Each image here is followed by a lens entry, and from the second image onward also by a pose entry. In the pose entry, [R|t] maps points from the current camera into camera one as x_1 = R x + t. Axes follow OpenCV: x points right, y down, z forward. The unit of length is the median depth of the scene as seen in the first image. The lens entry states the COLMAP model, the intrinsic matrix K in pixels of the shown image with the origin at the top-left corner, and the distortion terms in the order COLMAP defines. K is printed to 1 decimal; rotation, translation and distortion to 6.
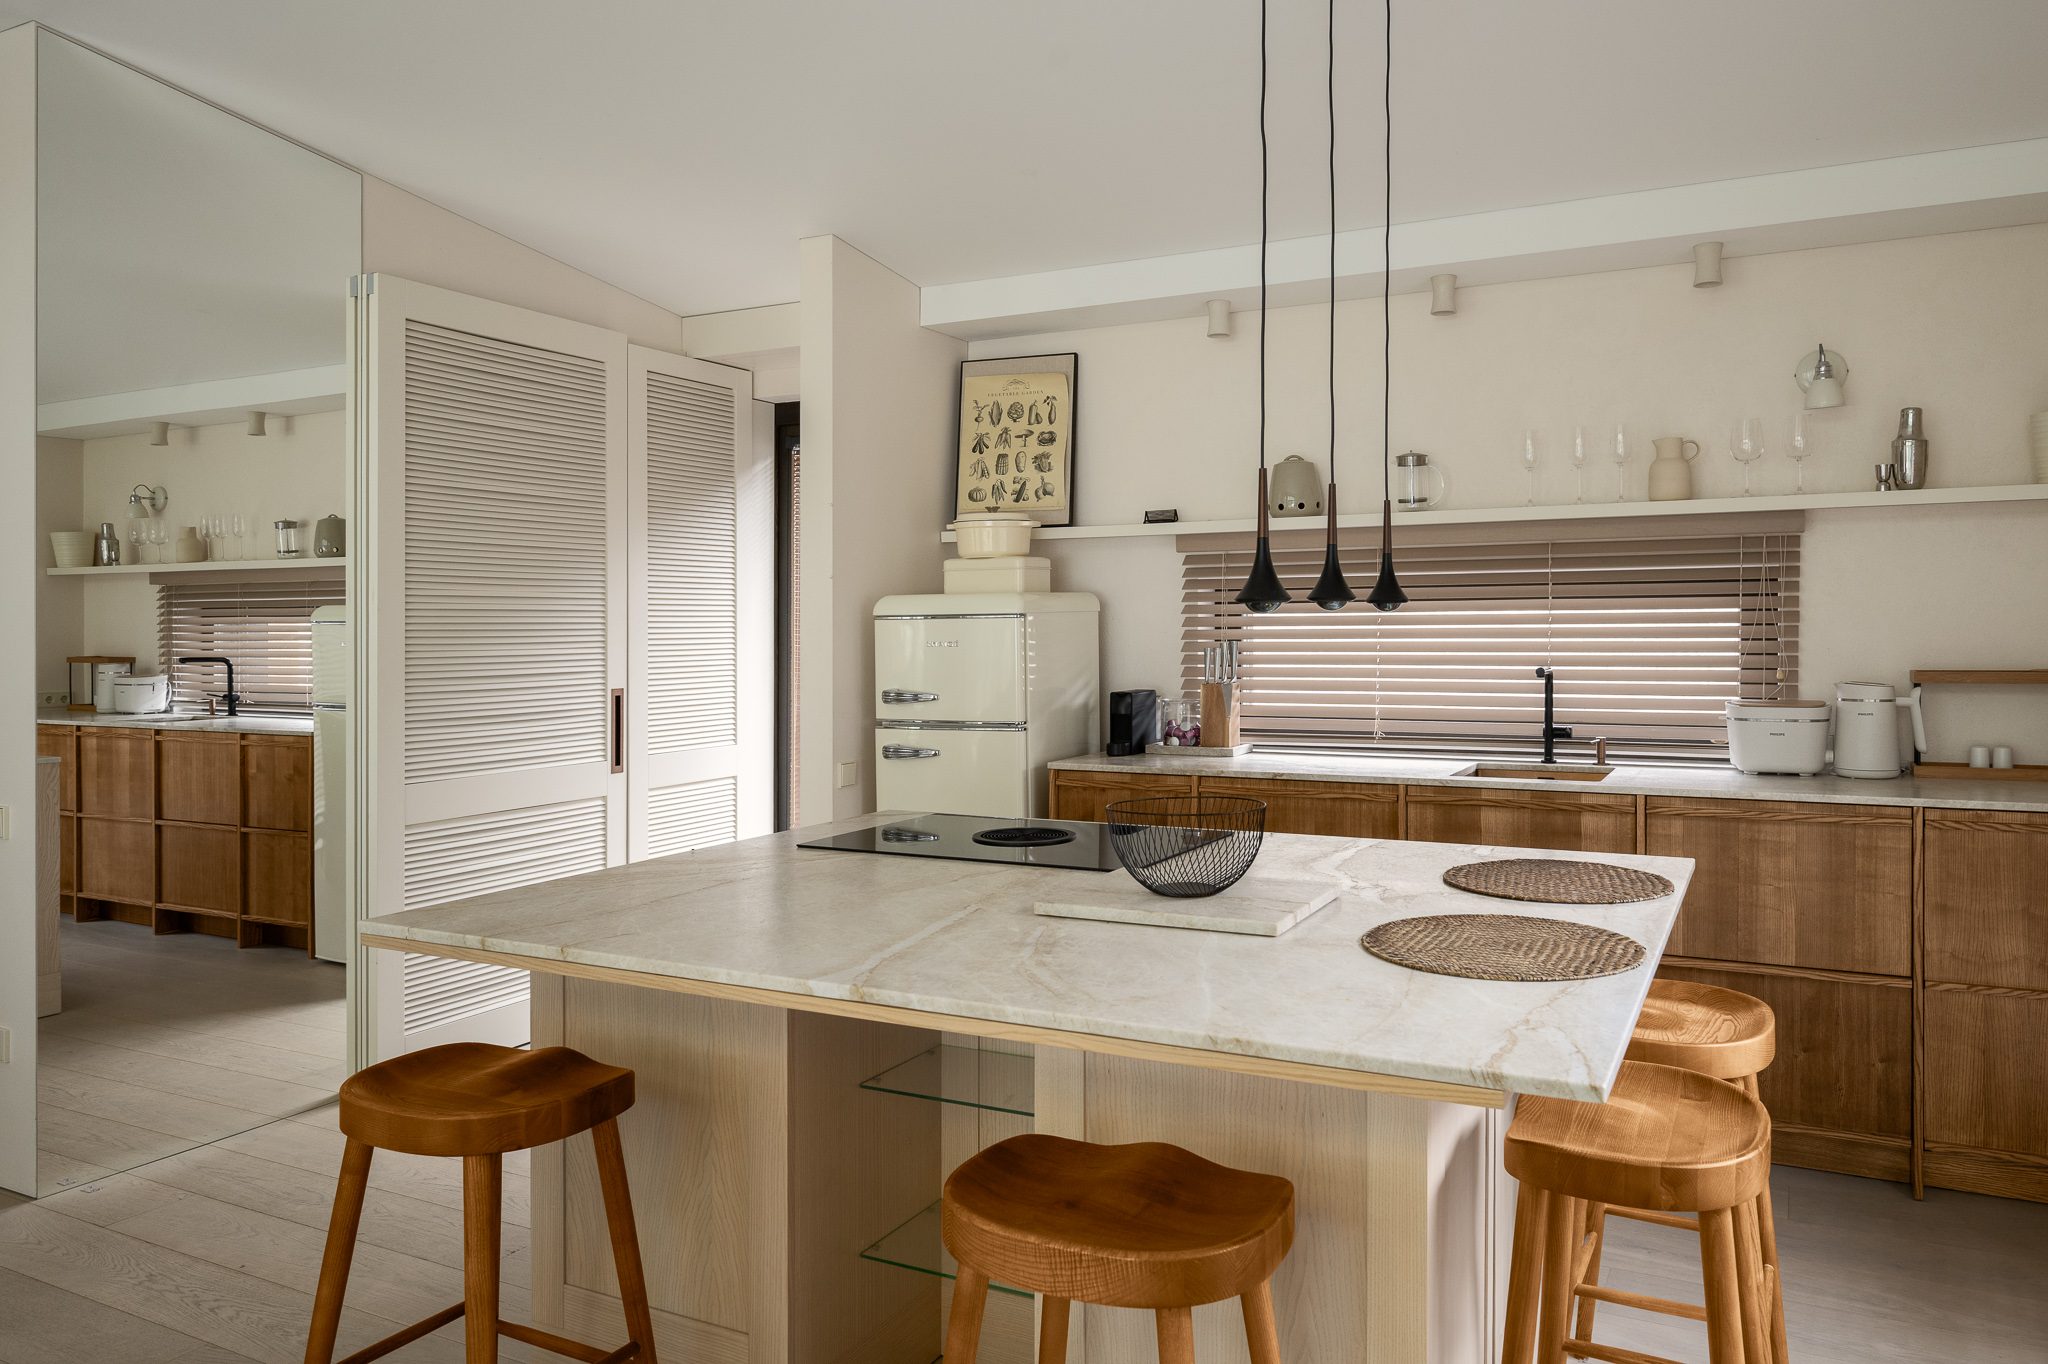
lens RADIAL K [[1391.9, 0, 1031.9], [0, 1391.9, 603.8], [0, 0, 1]] dist [-0.001275, -0.001538]
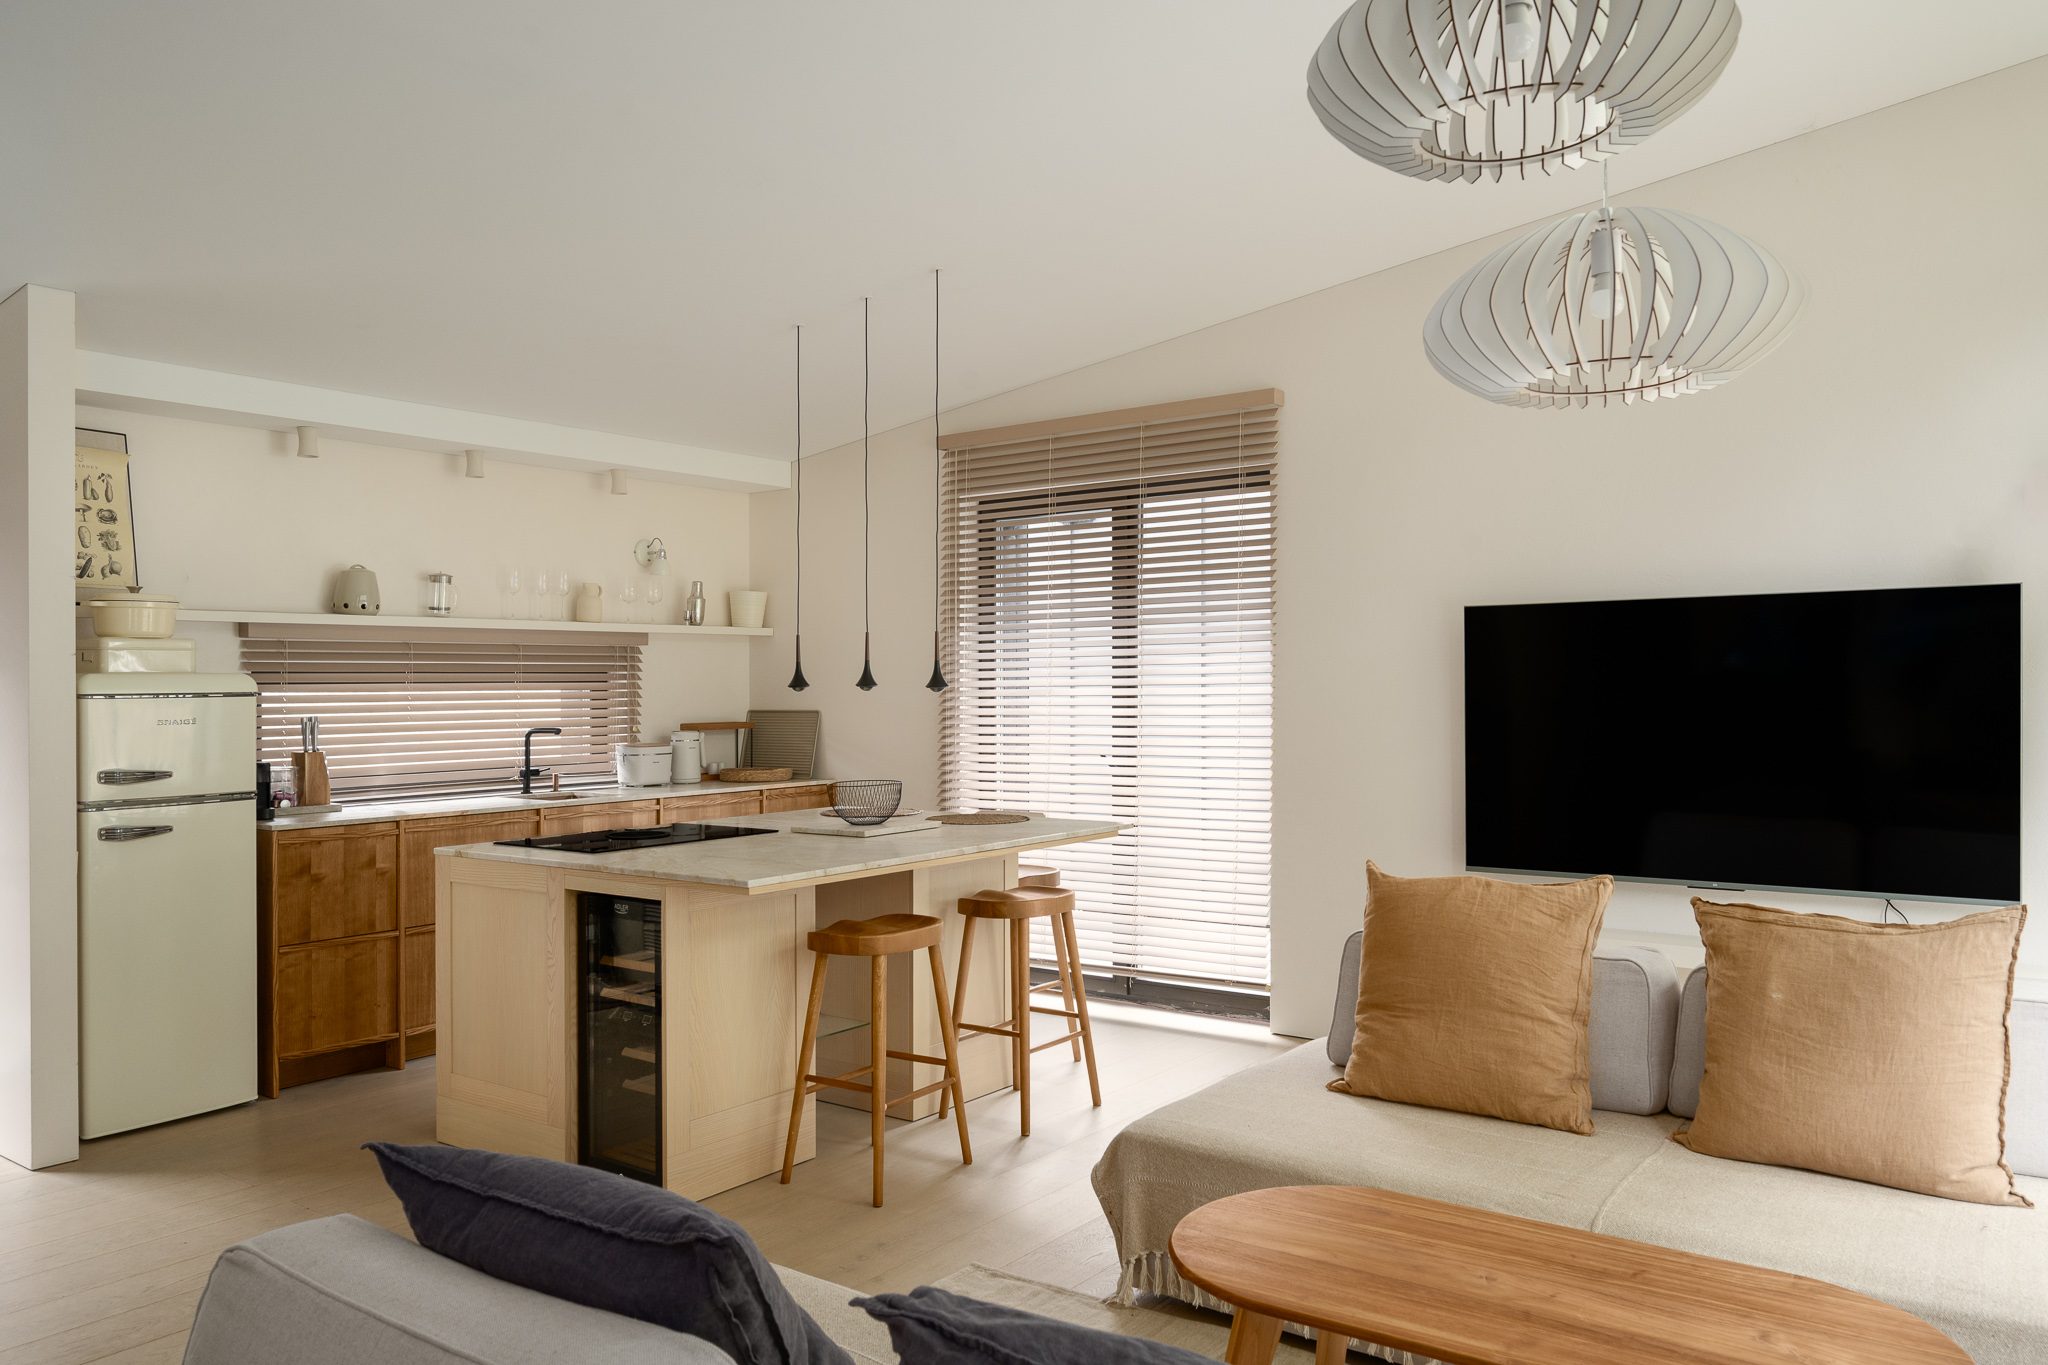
lens RADIAL K [[1329.4, 0, 1024.0], [0, 1329.4, 682.5], [0, 0, 1]] dist [-0.002147, -0.001282]
pose [[0.216320, 0.008599, 0.976285, -0.887160], [-0.007712, 0.999945, -0.007099, 0.002009], [-0.976292, -0.005994, 0.216374, 0.175813]]
